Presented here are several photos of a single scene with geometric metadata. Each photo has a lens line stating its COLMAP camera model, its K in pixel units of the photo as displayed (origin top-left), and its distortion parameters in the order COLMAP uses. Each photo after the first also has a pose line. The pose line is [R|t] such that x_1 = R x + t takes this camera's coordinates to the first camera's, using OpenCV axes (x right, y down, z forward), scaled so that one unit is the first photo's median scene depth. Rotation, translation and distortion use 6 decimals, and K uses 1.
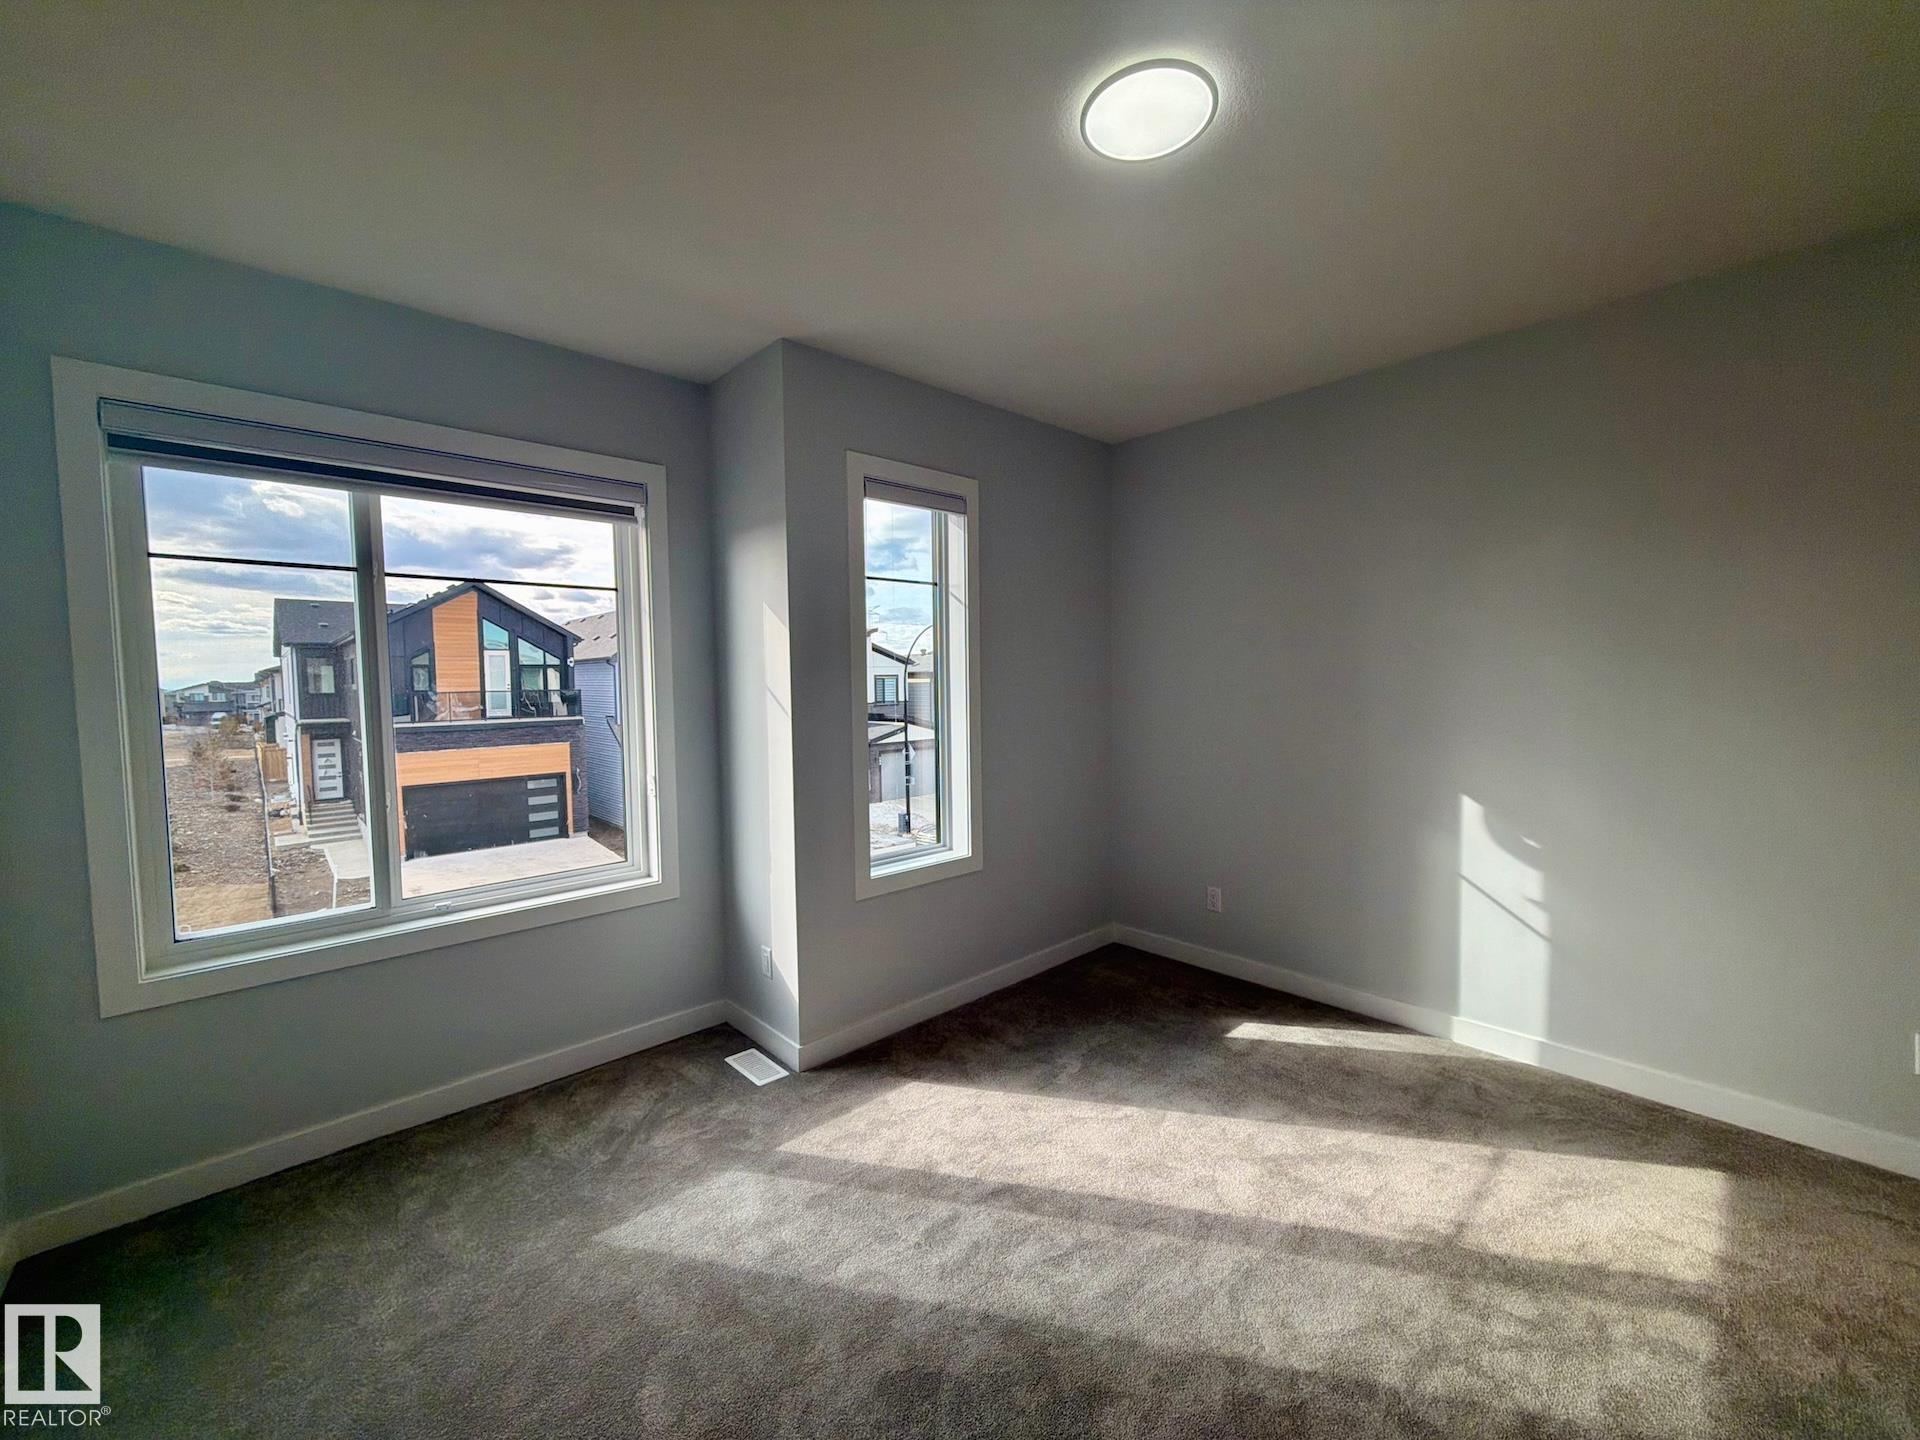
lens RADIAL K [[765.5, 0, 962.9], [0, 765.5, 718.5], [0, 0, 1]] dist [0.000517, 0.000761]
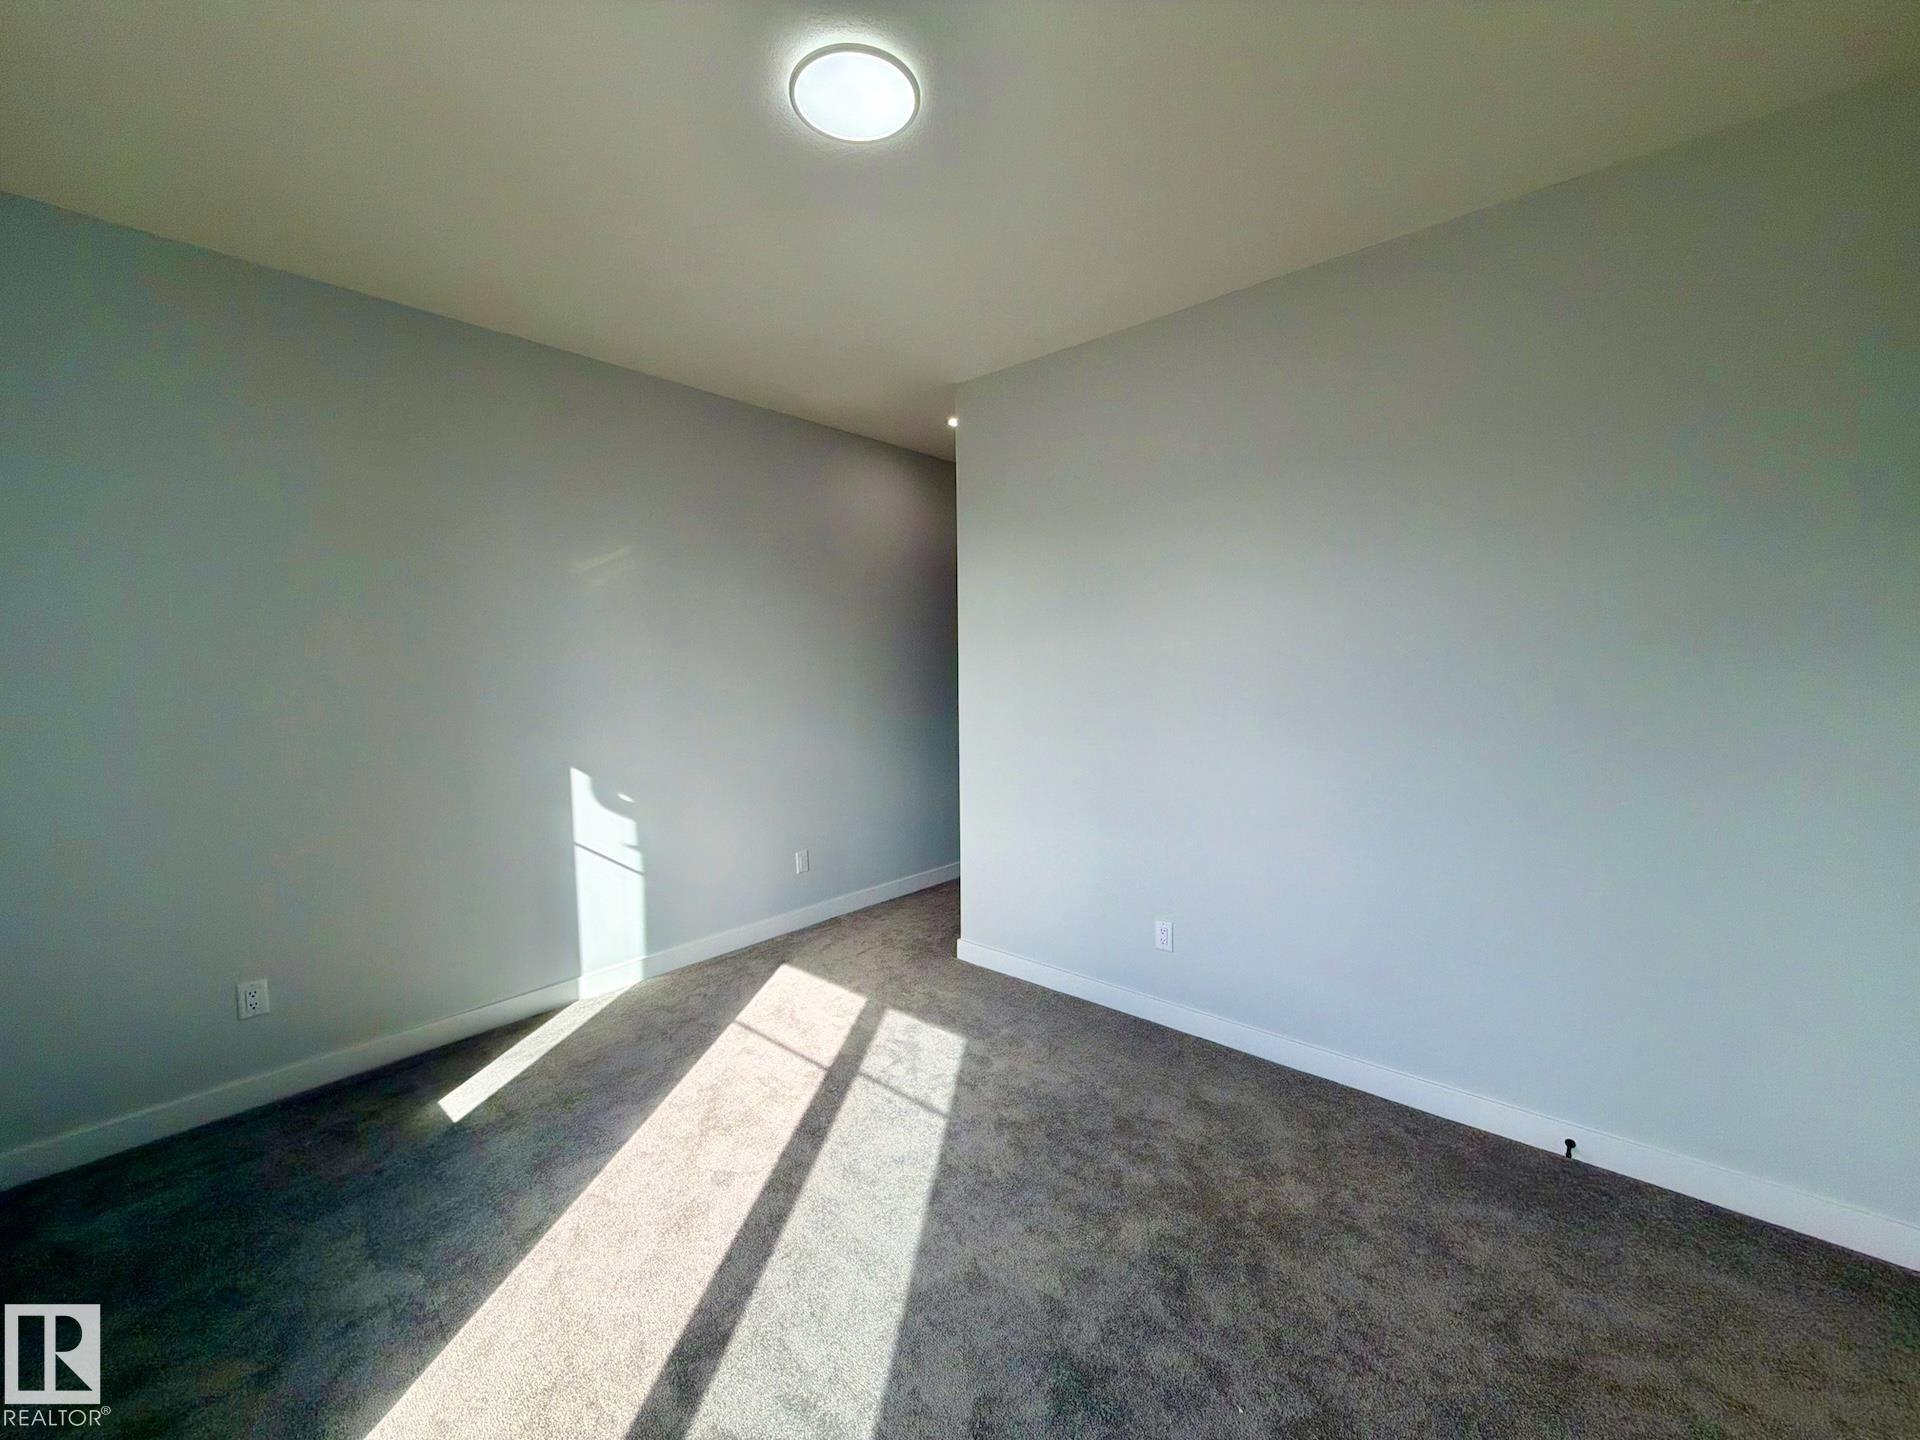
lens RADIAL K [[765.5, 0, 962.7], [0, 765.5, 730.3], [0, 0, 1]] dist [0.000517, 0.000761]
pose [[-0.105903, -0.072163, 0.991755, -0.464926], [0.069179, 0.994412, 0.079744, -0.000319], [-0.991967, 0.077053, -0.100319, 0.578553]]
